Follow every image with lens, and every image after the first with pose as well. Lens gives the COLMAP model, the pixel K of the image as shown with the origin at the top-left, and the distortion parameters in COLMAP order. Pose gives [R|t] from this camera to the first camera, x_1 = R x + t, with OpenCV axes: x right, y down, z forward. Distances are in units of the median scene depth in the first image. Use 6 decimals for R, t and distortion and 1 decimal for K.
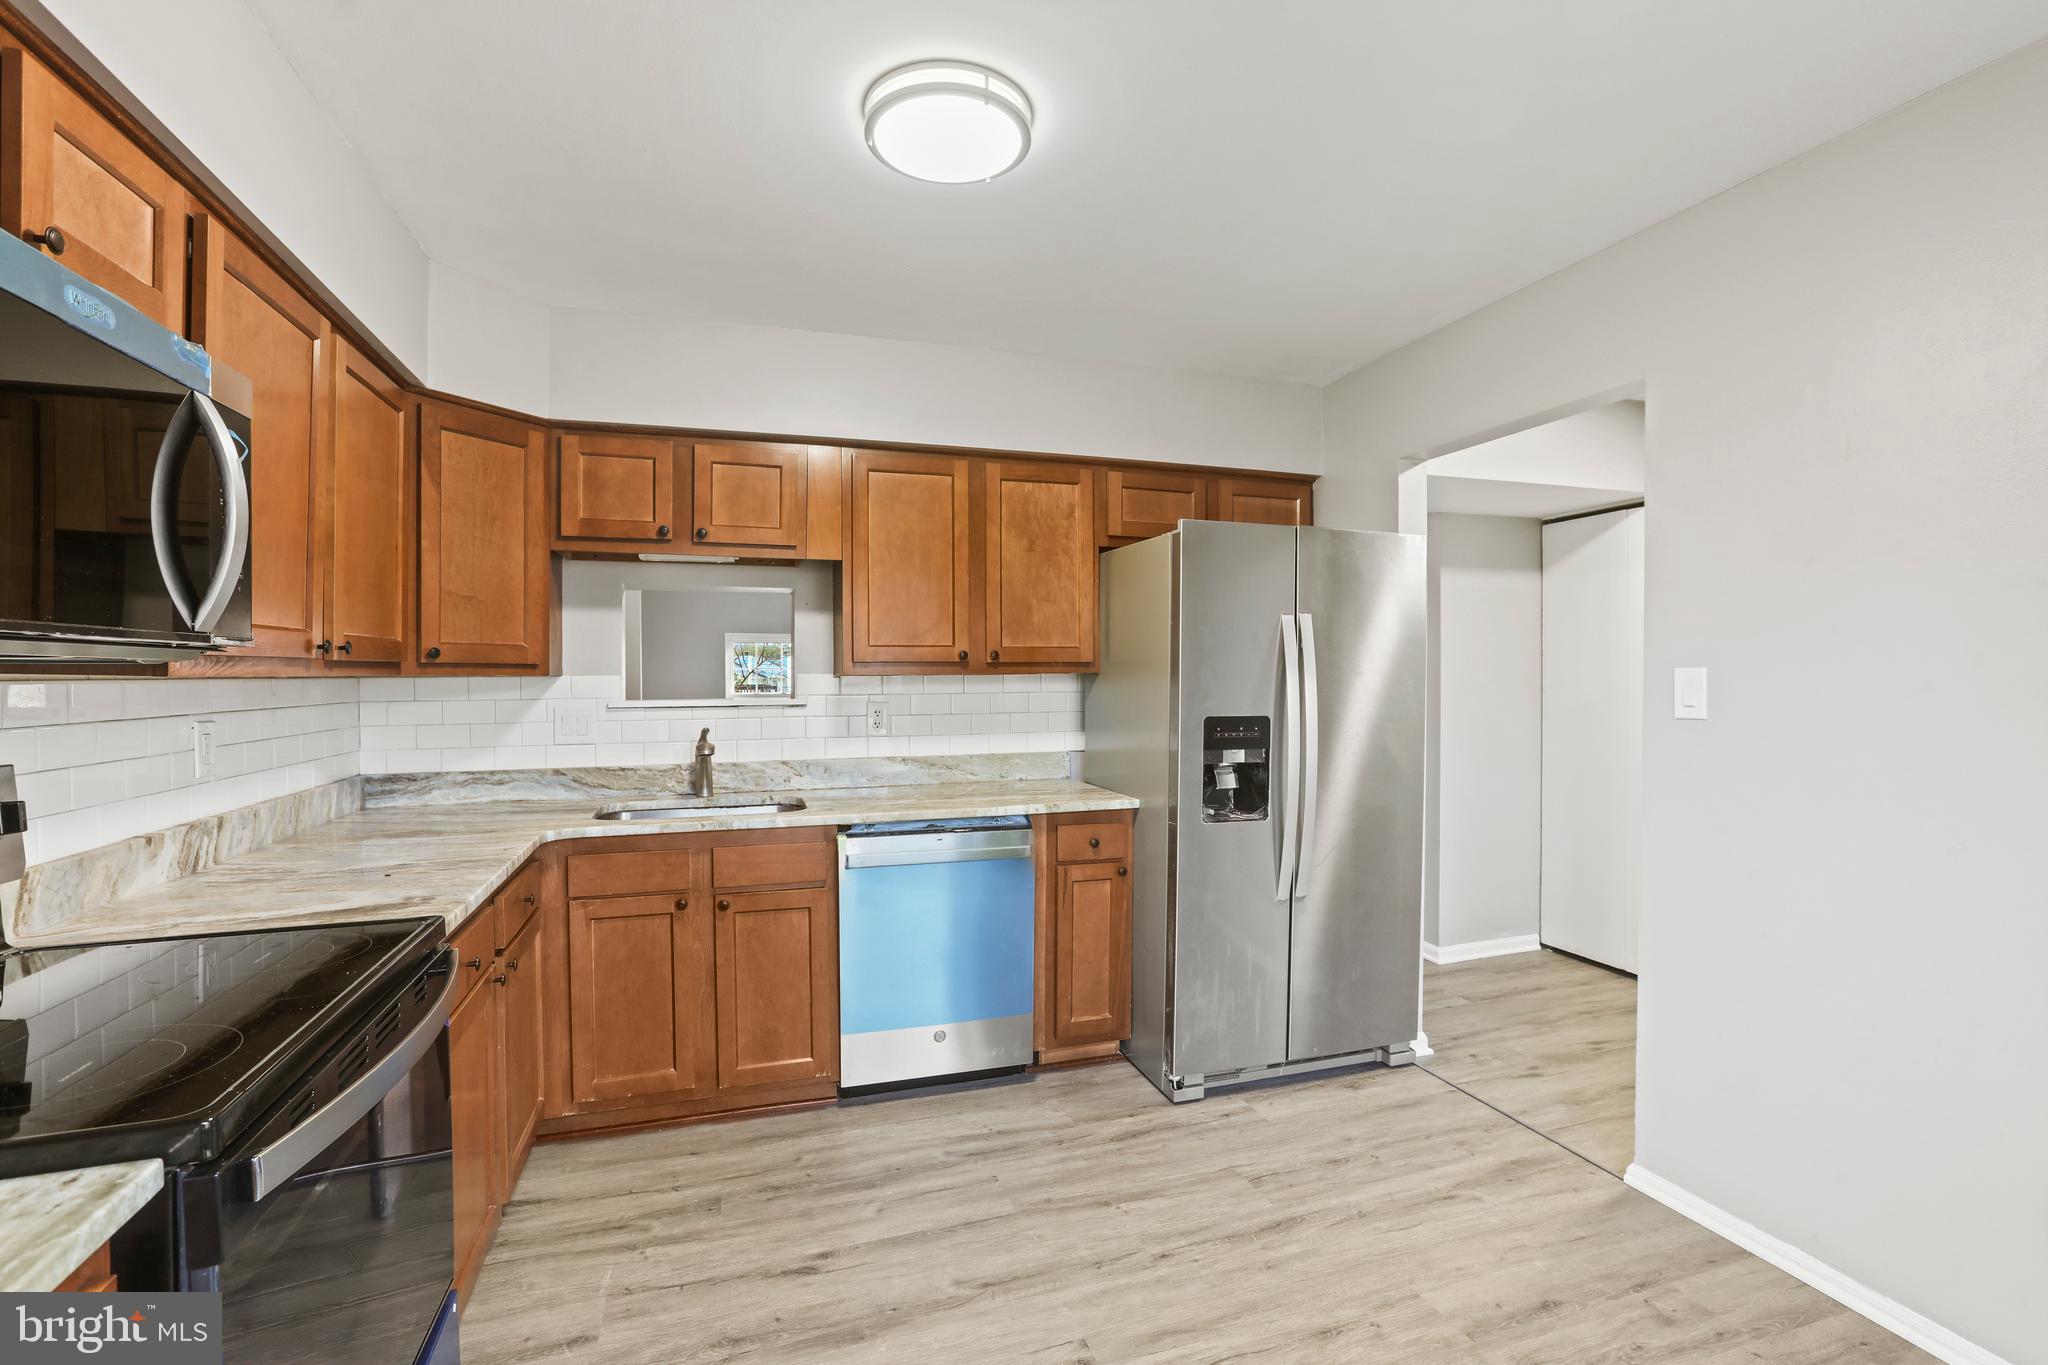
lens RADIAL K [[944.8, 0, 1024.0], [0, 944.8, 682.5], [0, 0, 1]] dist [-0.046415, 0.032174]
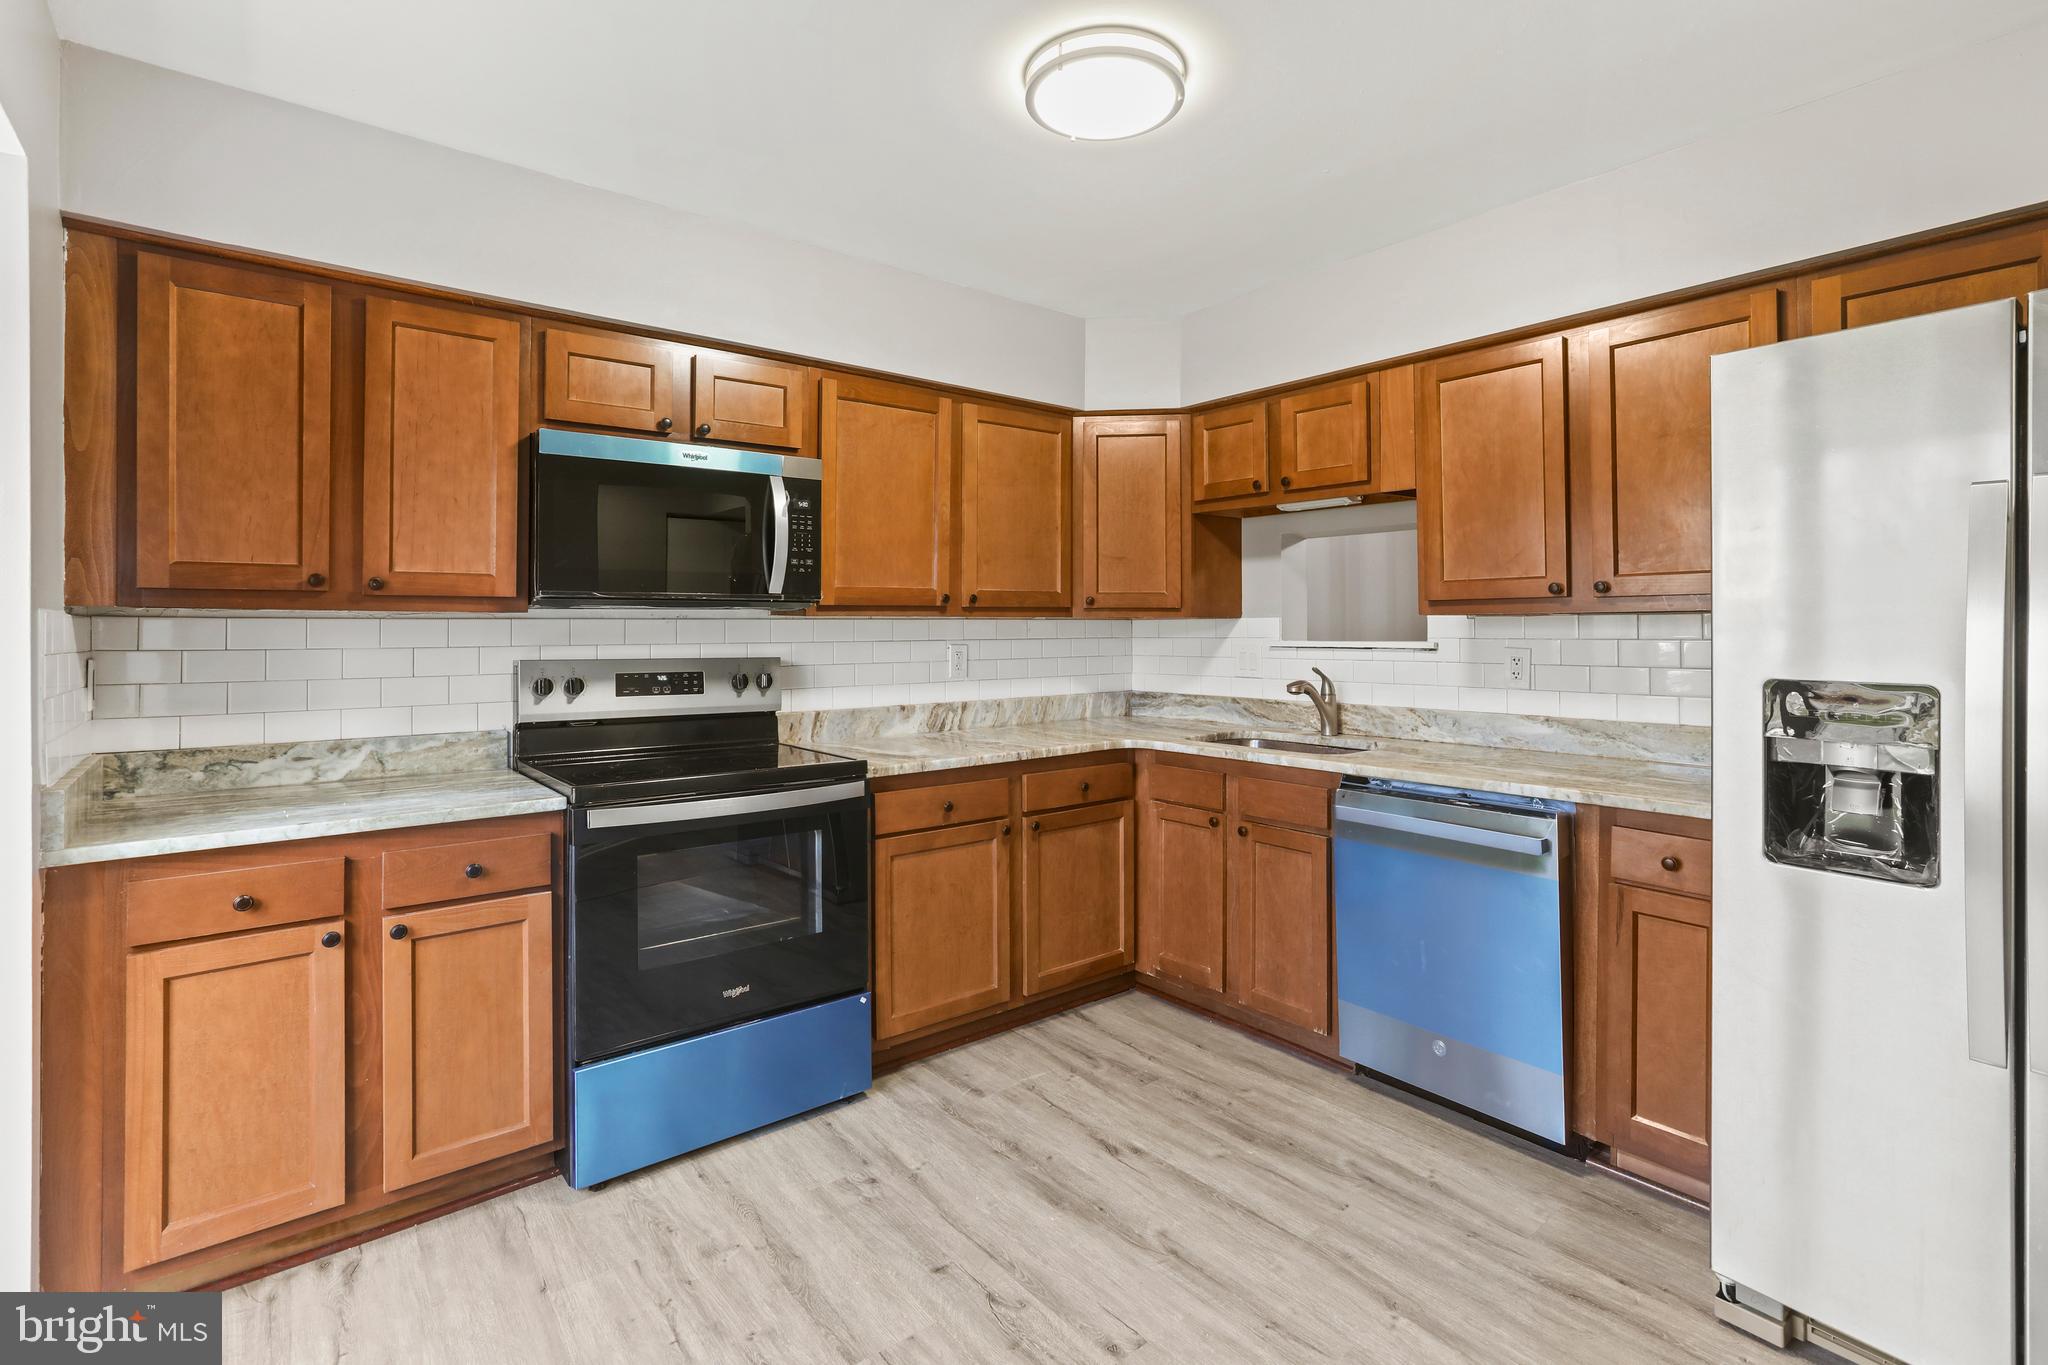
lens RADIAL K [[964.6, 0, 1017.1], [0, 964.6, 607.2], [0, 0, 1]] dist [-0.047234, 0.030389]
pose [[0.344793, -0.015550, -0.938550, 0.583433], [-0.006022, 0.999806, -0.018777, 0.004008], [0.938659, 0.012126, 0.344632, 0.357365]]
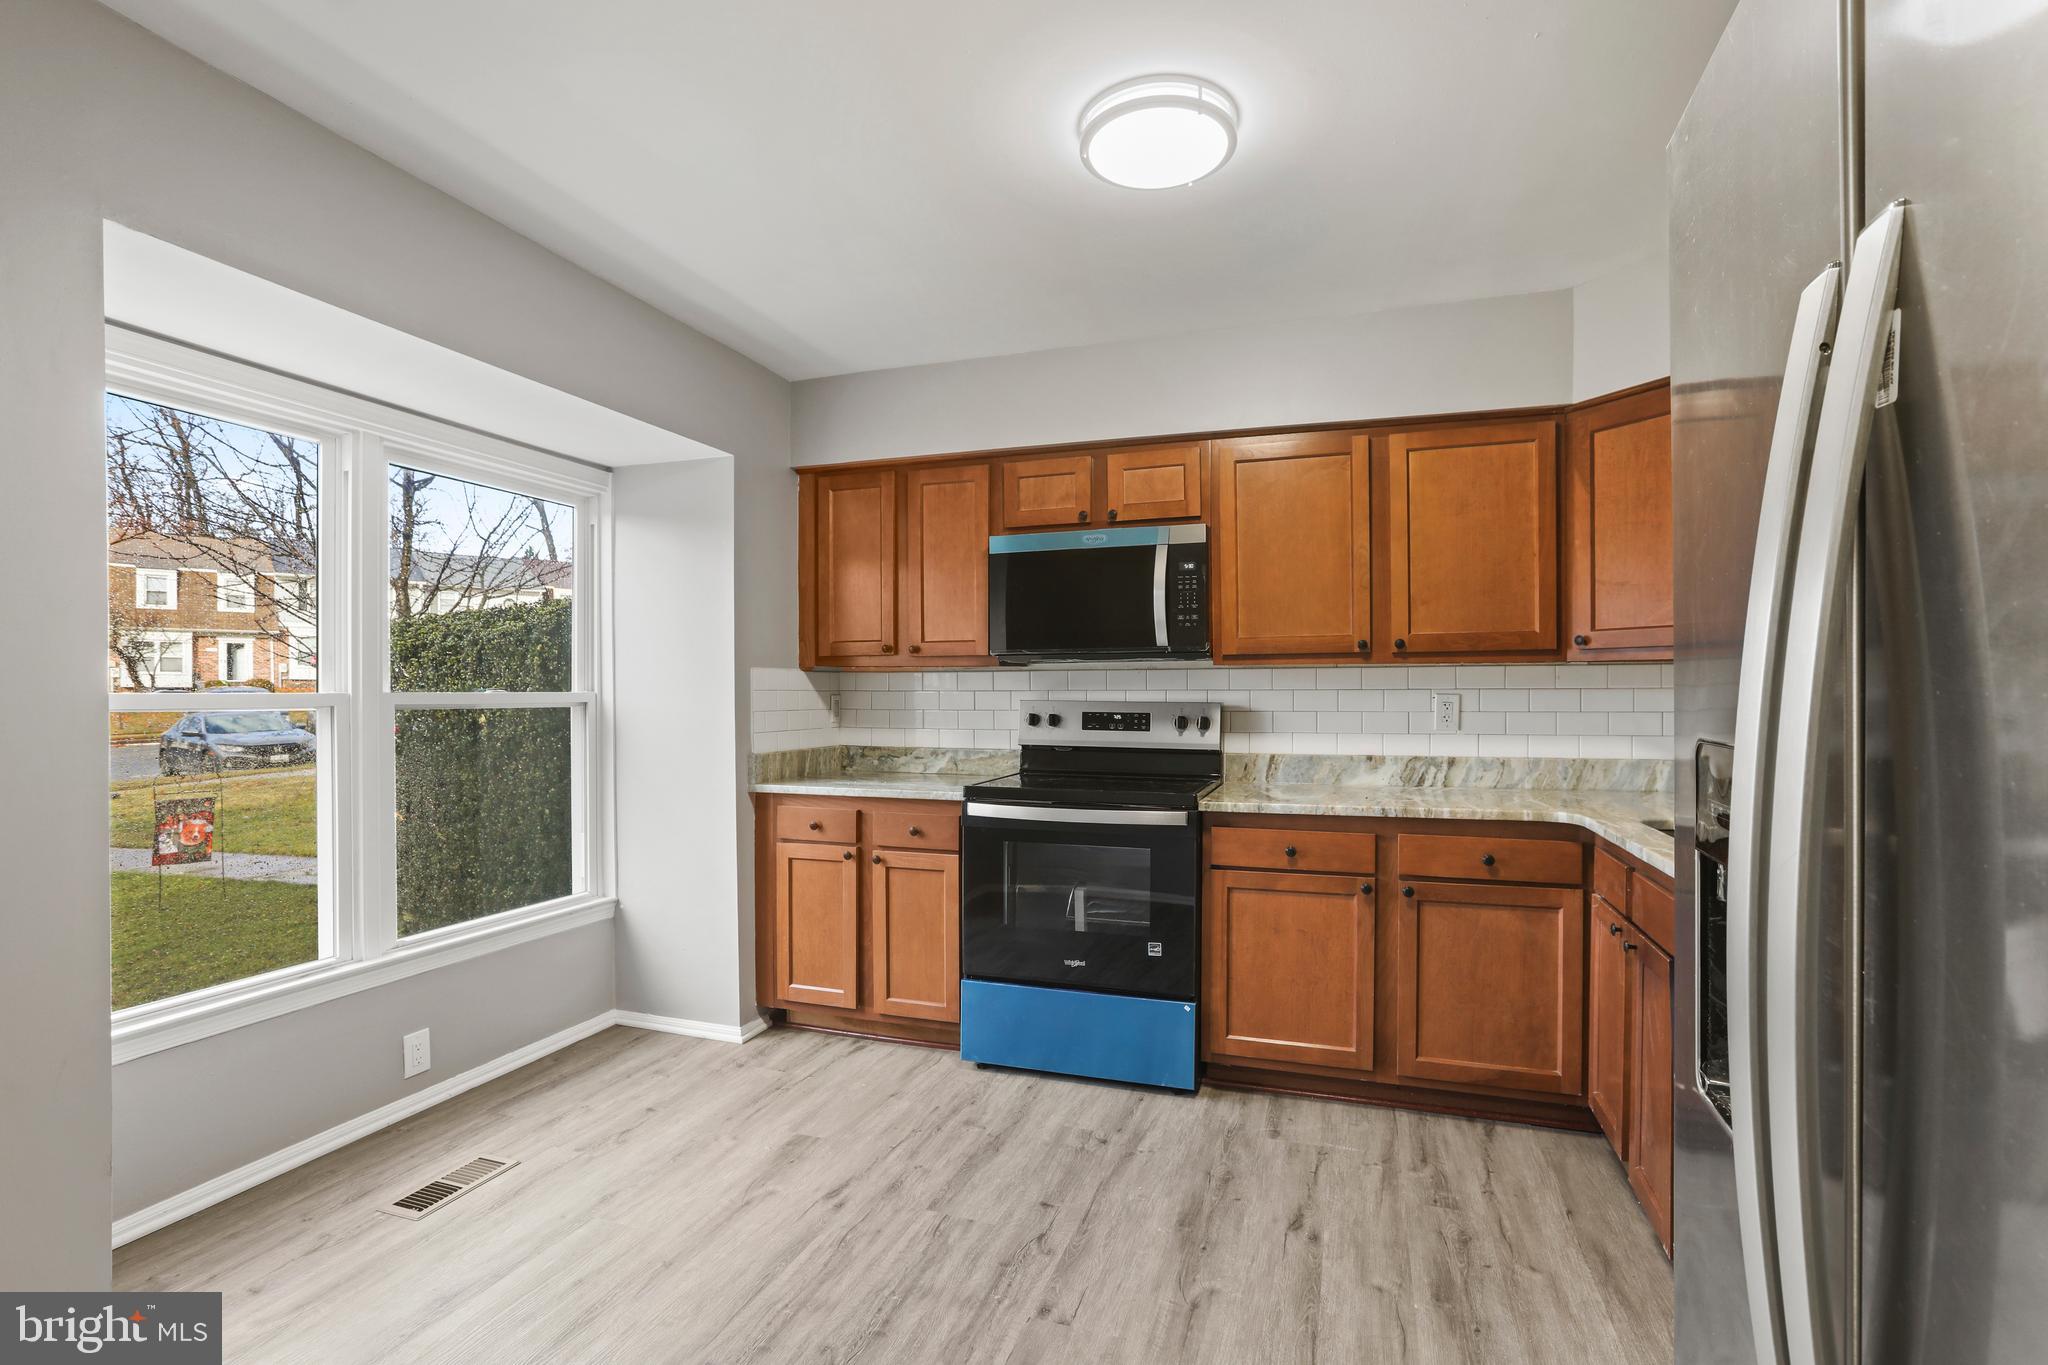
lens RADIAL K [[944.8, 0, 1024.0], [0, 944.8, 682.5], [0, 0, 1]] dist [-0.046415, 0.032174]
pose [[-0.612725, 0.000337, -0.790296, 0.565668], [-0.000683, 0.999999, 0.000956, 0.015288], [0.790296, 0.001126, -0.612725, 1.013308]]
